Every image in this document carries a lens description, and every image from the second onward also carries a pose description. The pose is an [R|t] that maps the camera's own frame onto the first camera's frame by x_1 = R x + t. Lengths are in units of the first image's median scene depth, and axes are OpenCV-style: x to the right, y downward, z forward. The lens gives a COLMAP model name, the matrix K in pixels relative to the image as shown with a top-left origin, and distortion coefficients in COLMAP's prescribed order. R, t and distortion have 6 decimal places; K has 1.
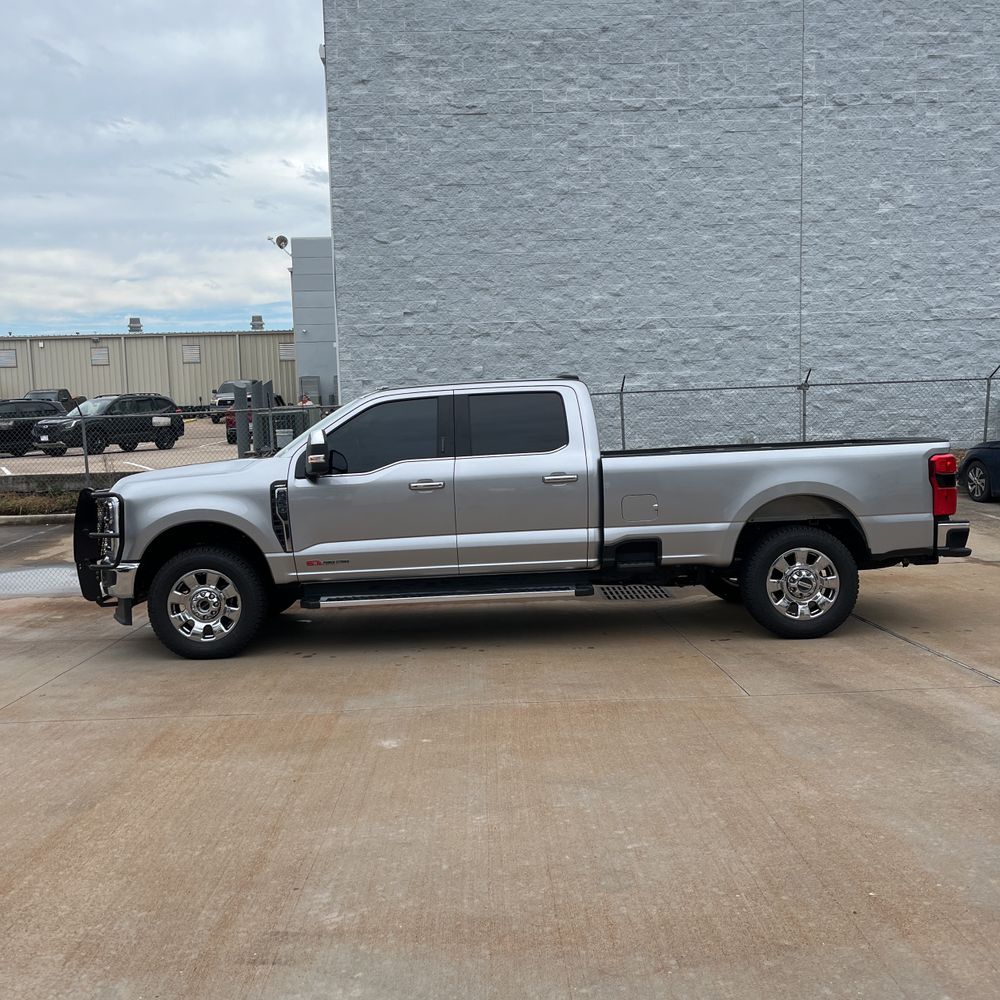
lens RADIAL K [[1009.9, 0, 500.0], [0, 1009.9, 500.0], [0, 0, 1]] dist [0.030872, -0.017136]
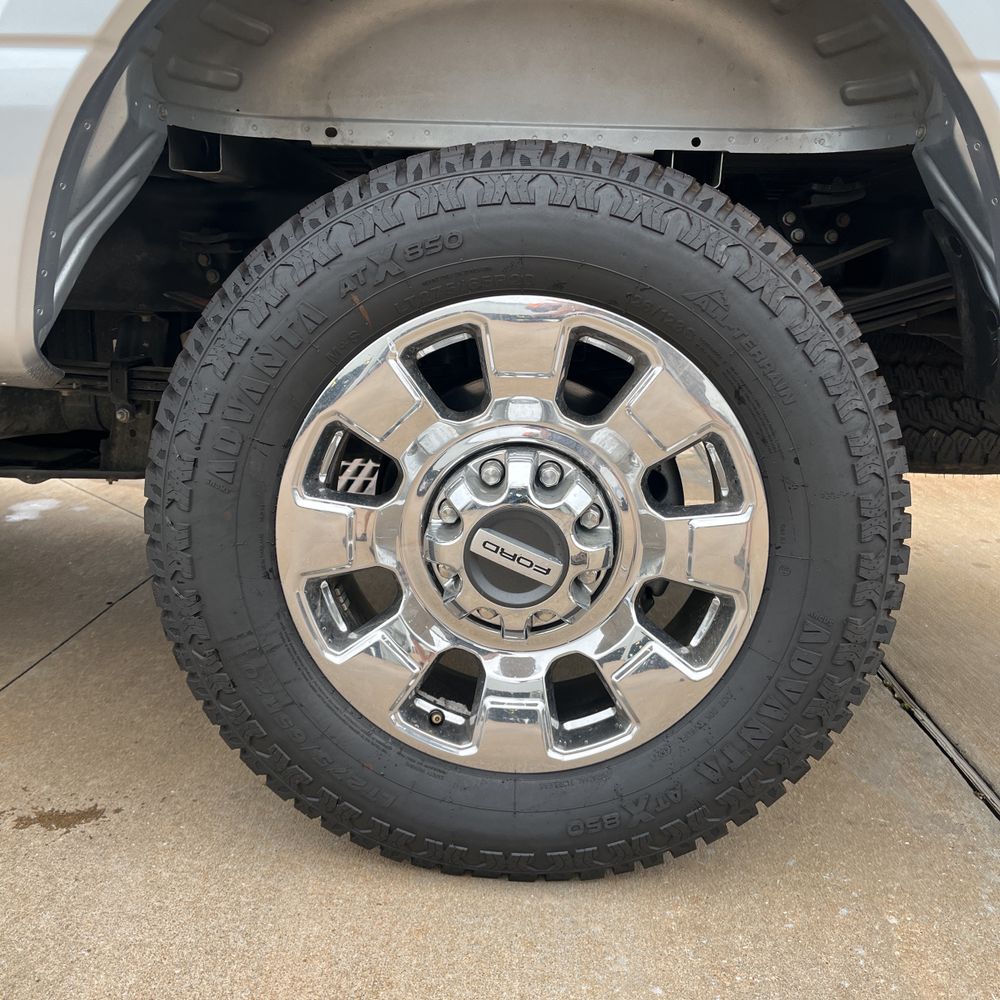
lens RADIAL K [[1019.3, 0, 517.7], [0, 1019.3, 502.9], [0, 0, 1]] dist [-0.001572, 0.026392]
pose [[0.994972, 0.092105, -0.039339, 0.124247], [-0.083953, 0.981178, 0.173900, 0.020728], [0.054616, -0.169723, 0.983977, 0.348693]]
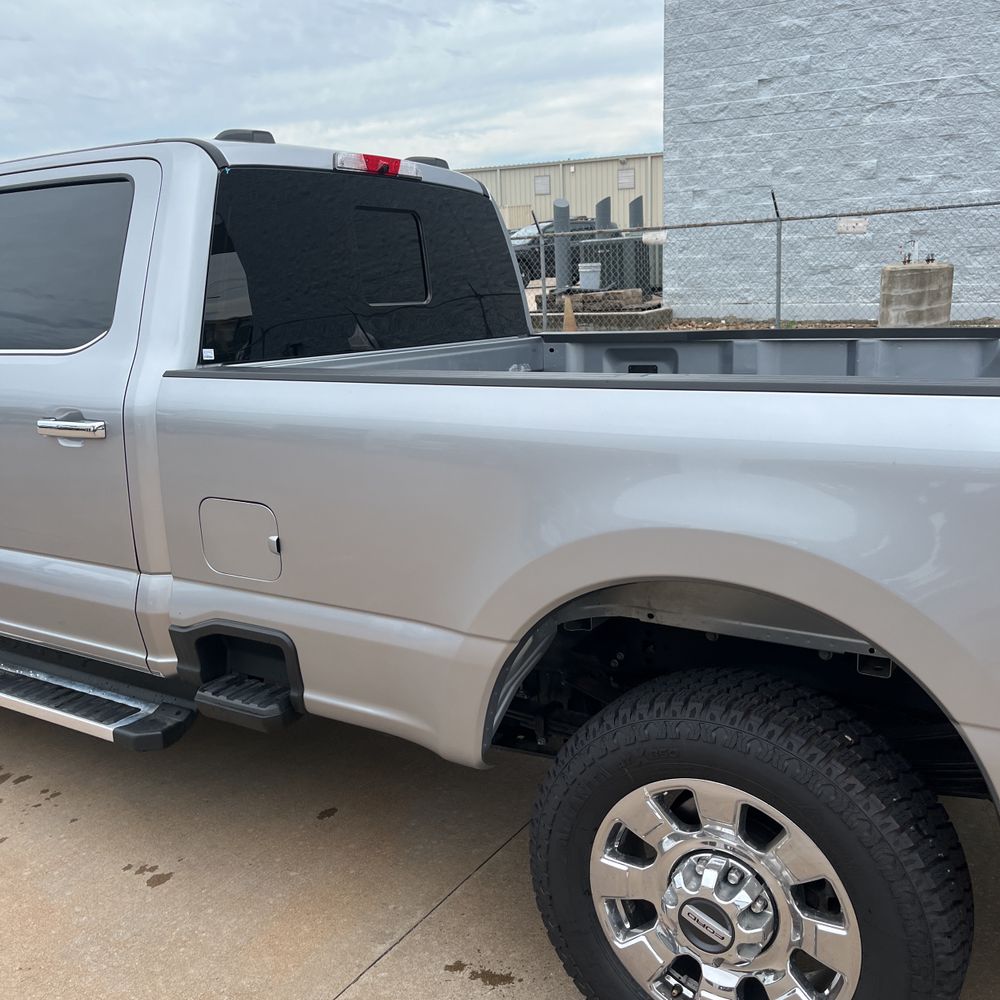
lens RADIAL K [[1022.4, 0, 487.8], [0, 1022.4, 514.8], [0, 0, 1]] dist [0.031863, -0.020360]
pose [[0.834196, 0.134230, -0.534883, 0.154195], [-0.038156, 0.981649, 0.186839, -0.026131], [0.550147, -0.135451, 0.824009, 0.312187]]
